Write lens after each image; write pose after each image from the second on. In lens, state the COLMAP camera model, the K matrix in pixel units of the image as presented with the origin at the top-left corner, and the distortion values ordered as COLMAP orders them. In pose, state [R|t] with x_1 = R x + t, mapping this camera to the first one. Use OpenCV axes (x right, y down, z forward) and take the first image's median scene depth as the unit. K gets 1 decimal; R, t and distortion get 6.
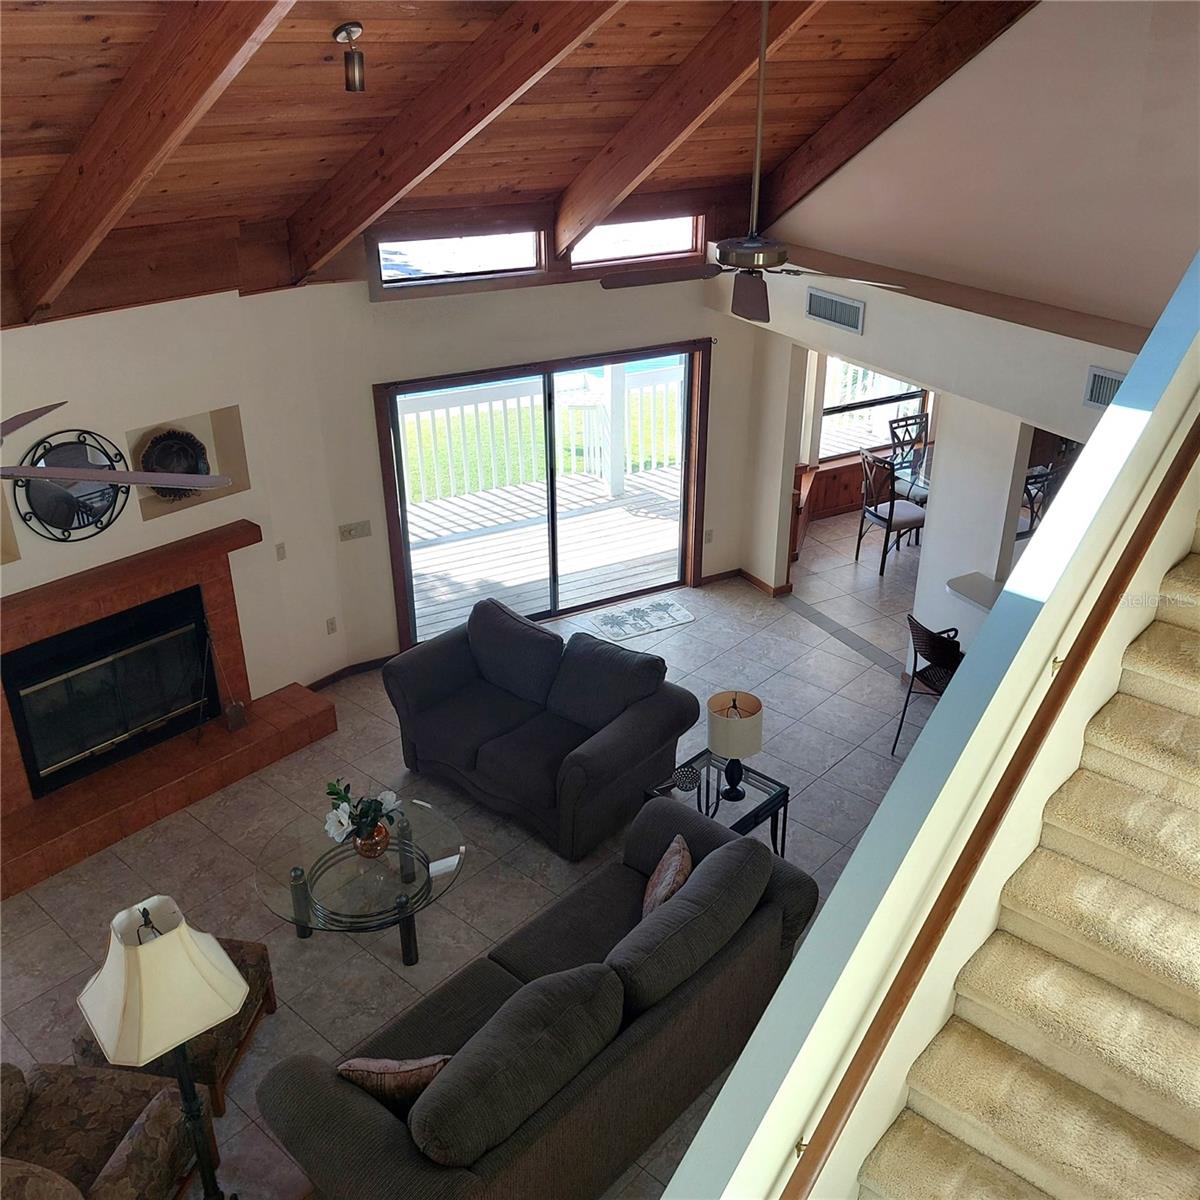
lens RADIAL K [[1164.0, 0, 640.6], [0, 1164.0, 604.7], [0, 0, 1]] dist [0.044578, 0.000000]
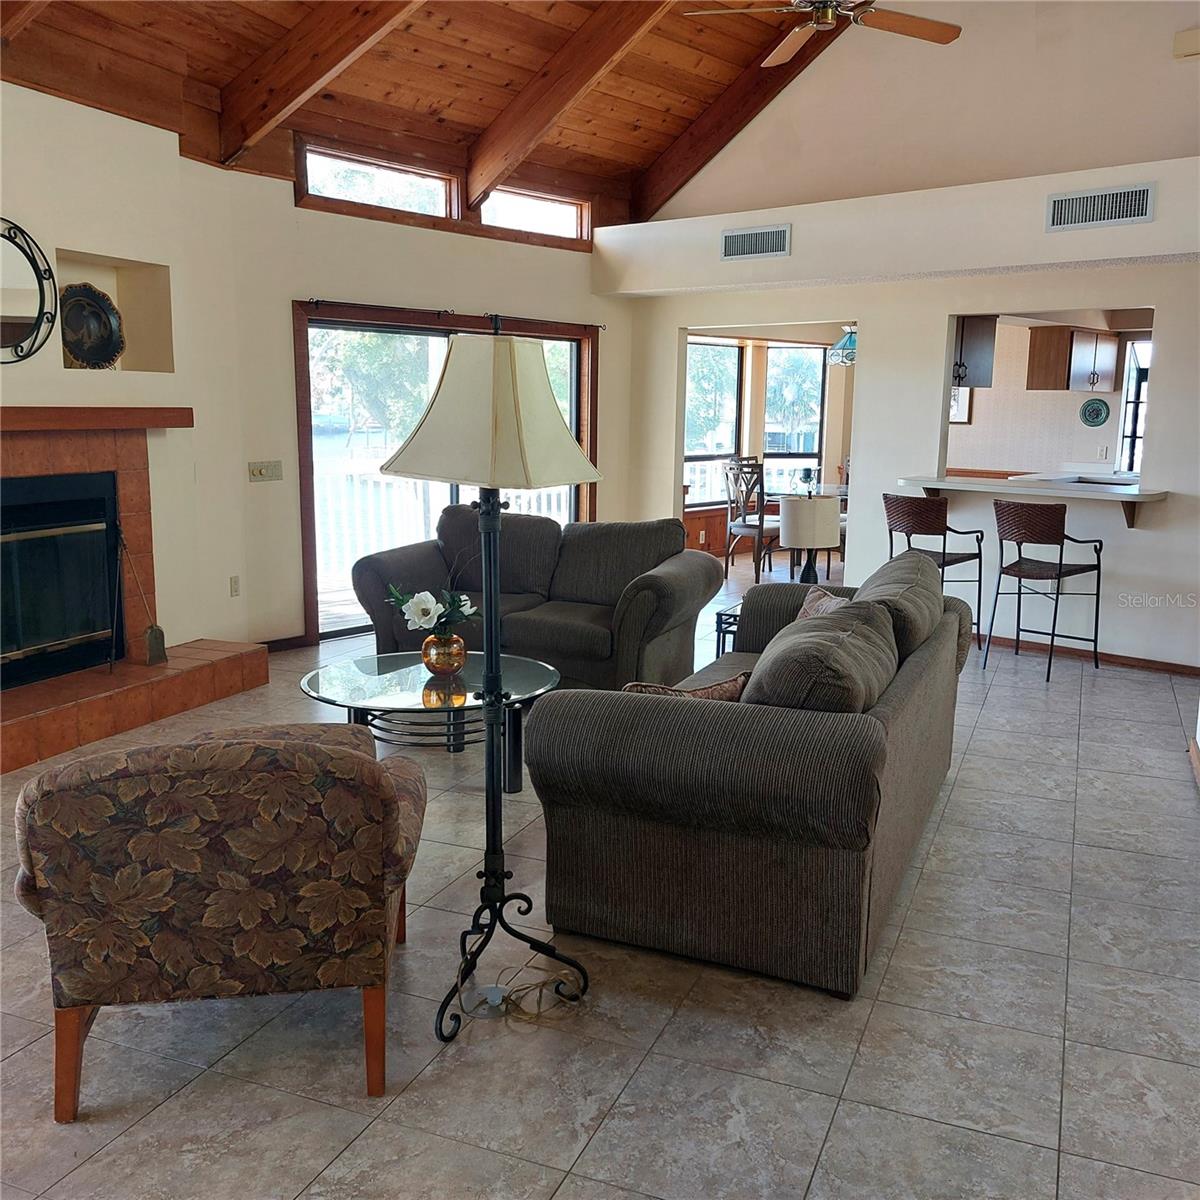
lens RADIAL K [[1164.0, 0, 631.7], [0, 1164.0, 599.0], [0, 0, 1]] dist [0.044578, 0.000000]
pose [[0.944658, -0.046188, 0.324790, -0.295543], [0.138635, 0.953497, -0.267627, 0.317604], [-0.297325, 0.297843, 0.907131, 0.180297]]
